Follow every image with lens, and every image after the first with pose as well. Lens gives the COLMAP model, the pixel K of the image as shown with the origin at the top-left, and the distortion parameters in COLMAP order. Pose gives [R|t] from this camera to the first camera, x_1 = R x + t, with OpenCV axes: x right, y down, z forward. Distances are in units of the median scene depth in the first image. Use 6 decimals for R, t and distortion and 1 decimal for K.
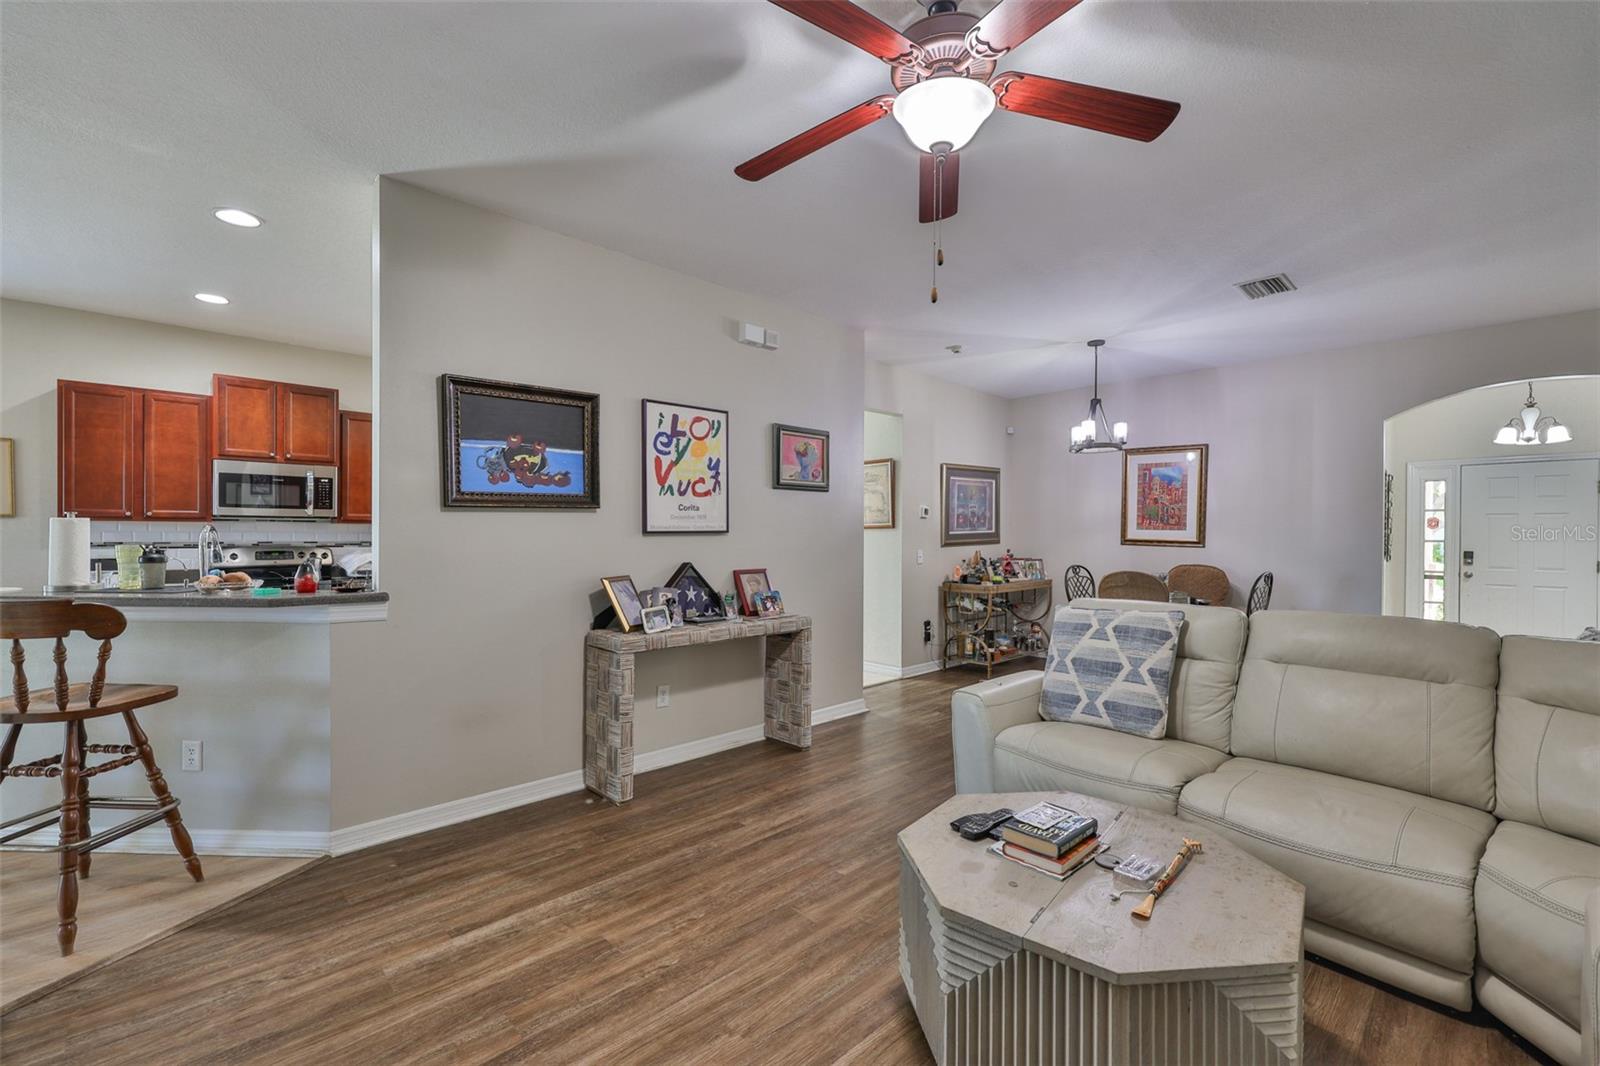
lens RADIAL K [[686.2, 0, 790.0], [0, 686.2, 531.4], [0, 0, 1]] dist [0.000323, -0.000129]
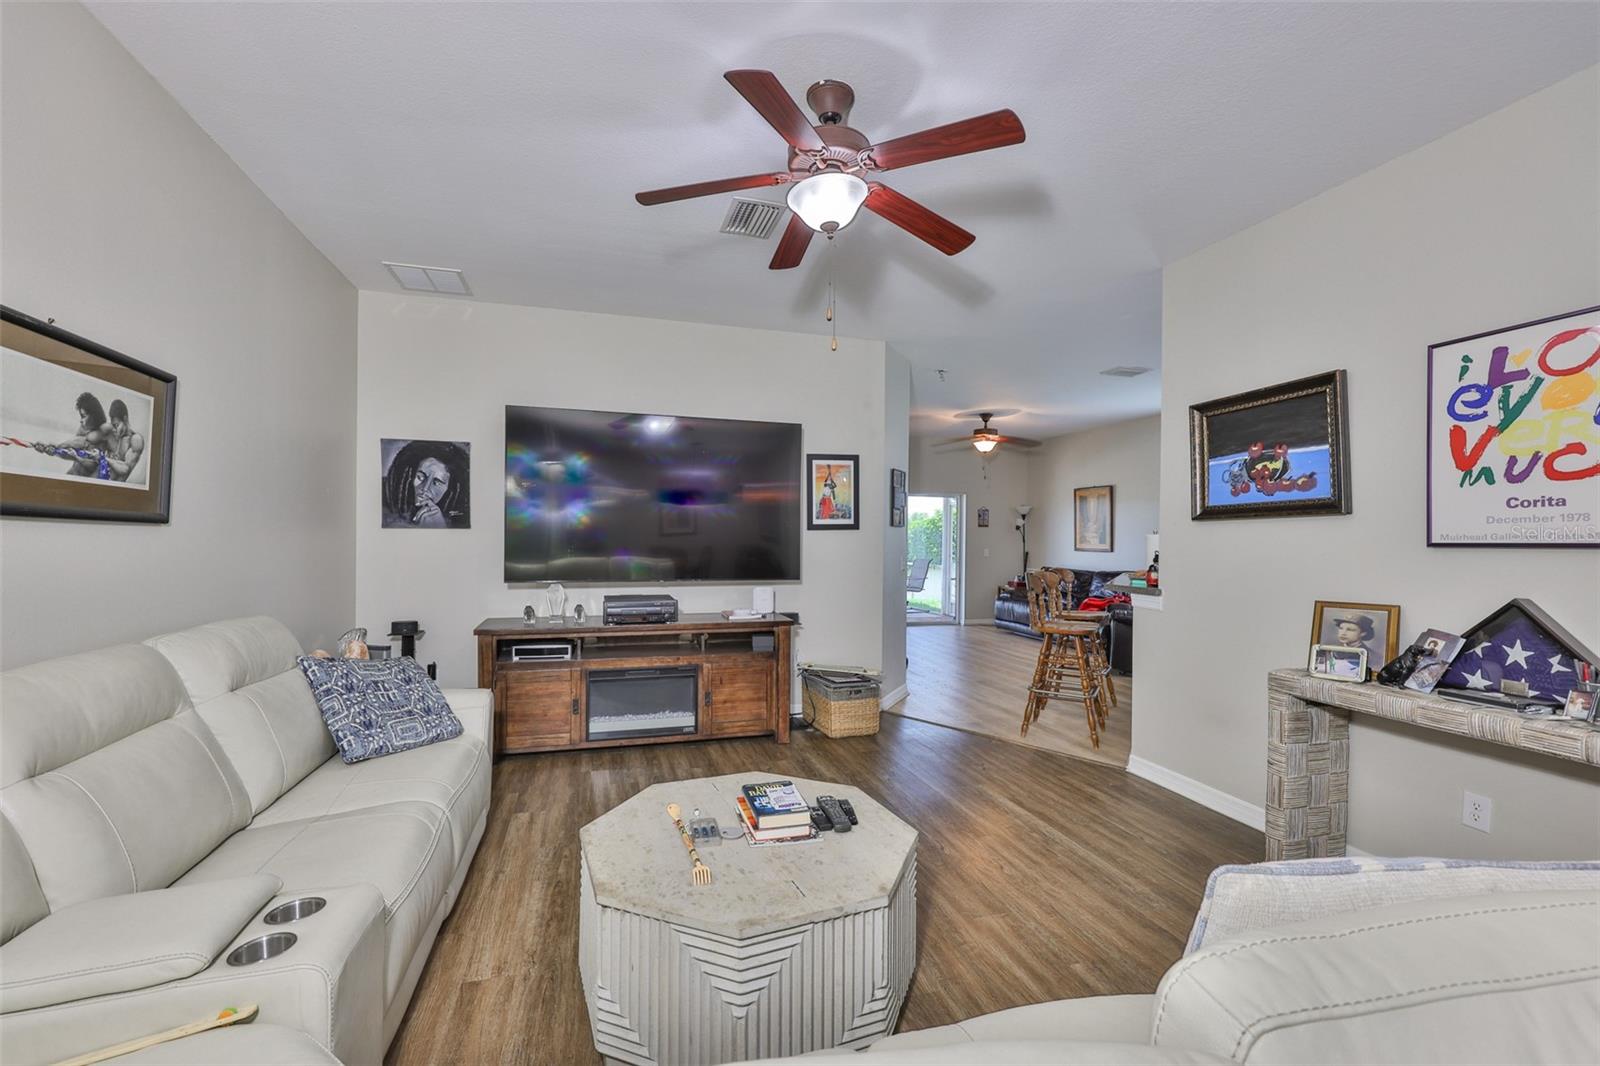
lens RADIAL K [[686.2, 0, 790.0], [0, 686.2, 531.4], [0, 0, 1]] dist [0.000323, -0.000129]
pose [[-0.475389, -0.018394, -0.879583, 0.661052], [-0.013116, 0.999818, -0.013819, 0.005470], [0.879678, 0.004967, -0.475544, 0.758703]]
